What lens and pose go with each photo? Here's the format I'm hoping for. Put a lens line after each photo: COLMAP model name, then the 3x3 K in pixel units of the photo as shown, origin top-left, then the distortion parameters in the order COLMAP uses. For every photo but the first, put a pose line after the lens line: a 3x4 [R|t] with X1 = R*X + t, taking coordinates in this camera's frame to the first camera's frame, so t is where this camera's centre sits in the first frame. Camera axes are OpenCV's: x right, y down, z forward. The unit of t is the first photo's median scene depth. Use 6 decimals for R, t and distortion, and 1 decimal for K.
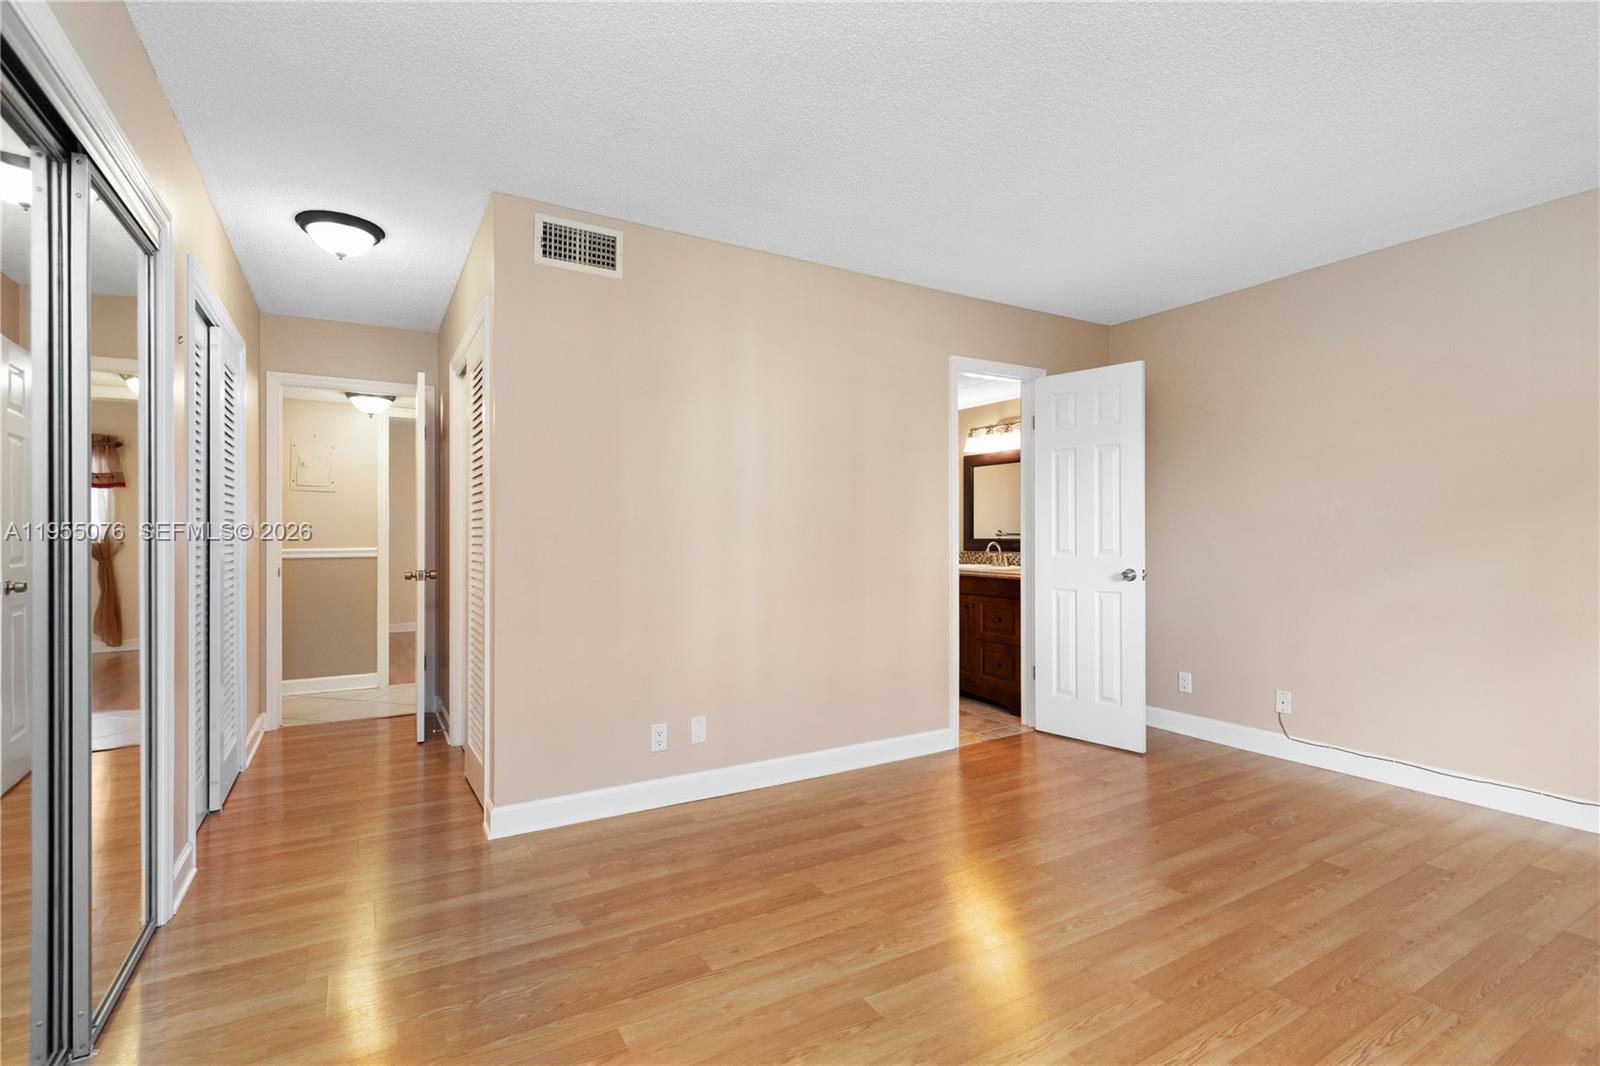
lens RADIAL K [[718.4, 0, 809.8], [0, 718.4, 532.2], [0, 0, 1]] dist [0.007120, -0.002803]
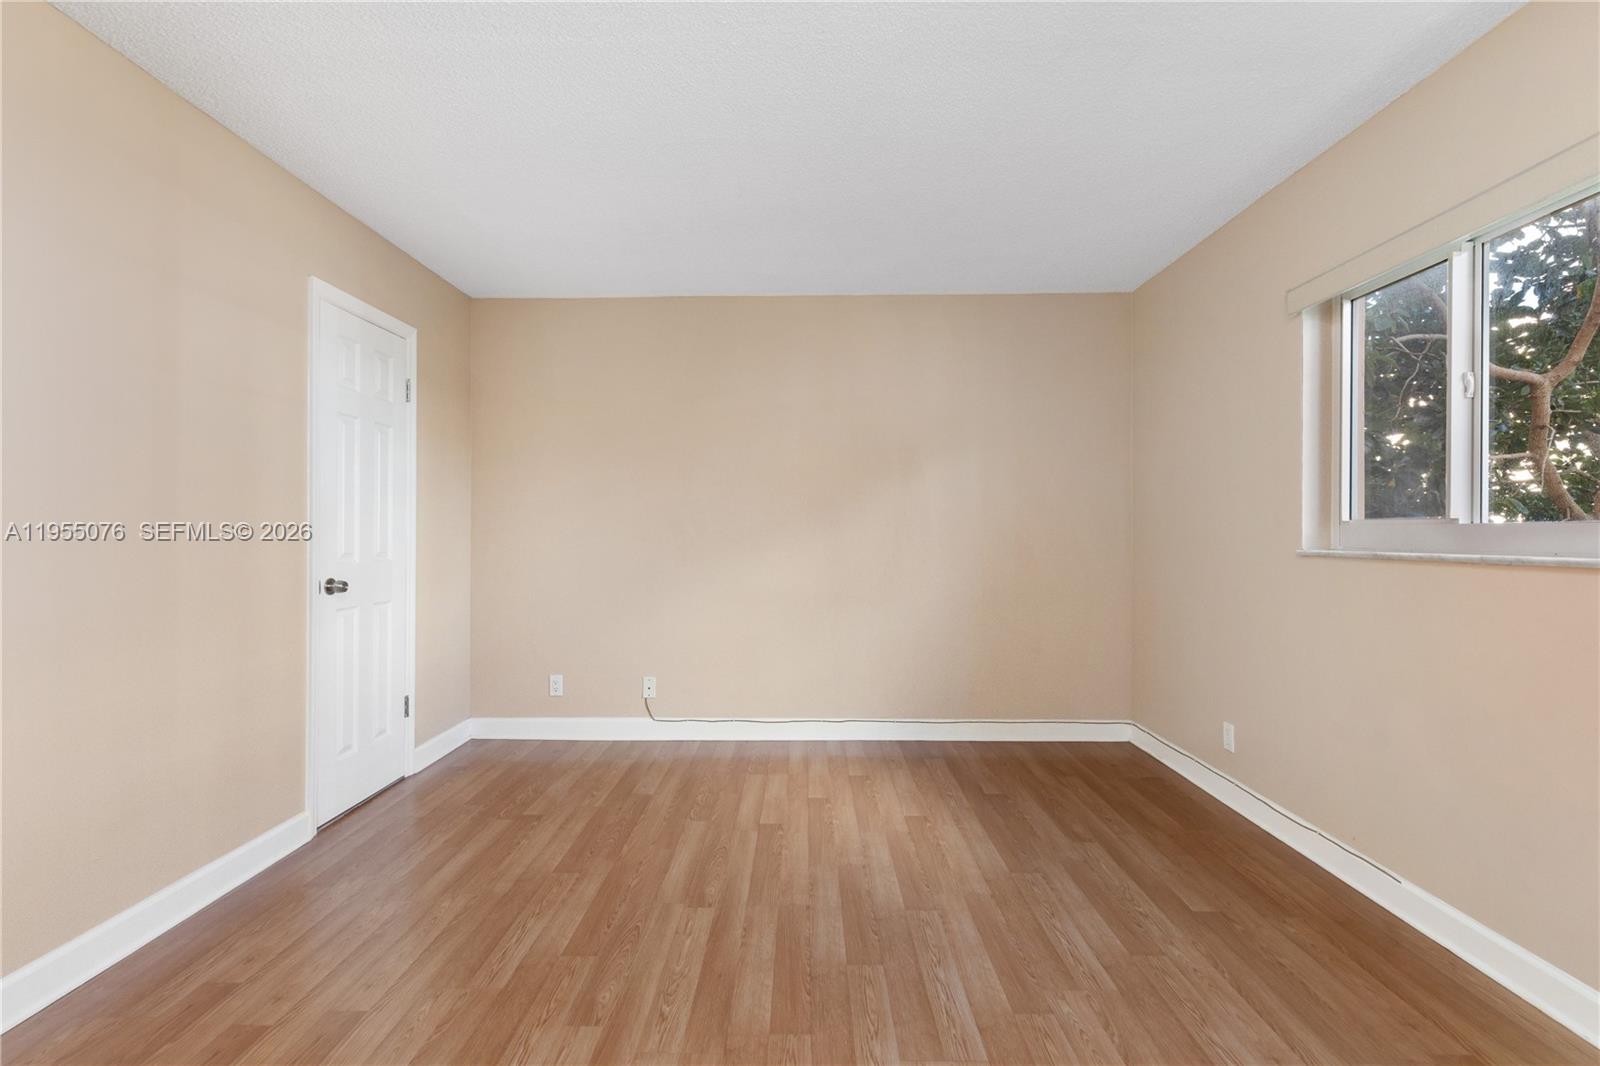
lens RADIAL K [[718.4, 0, 789.7], [0, 718.4, 536.5], [0, 0, 1]] dist [0.007120, -0.002803]
pose [[0.547207, -0.001700, 0.836995, -0.165410], [-0.004568, 0.999977, 0.005017, 0.000832], [-0.836985, -0.006568, 0.547187, 0.282091]]
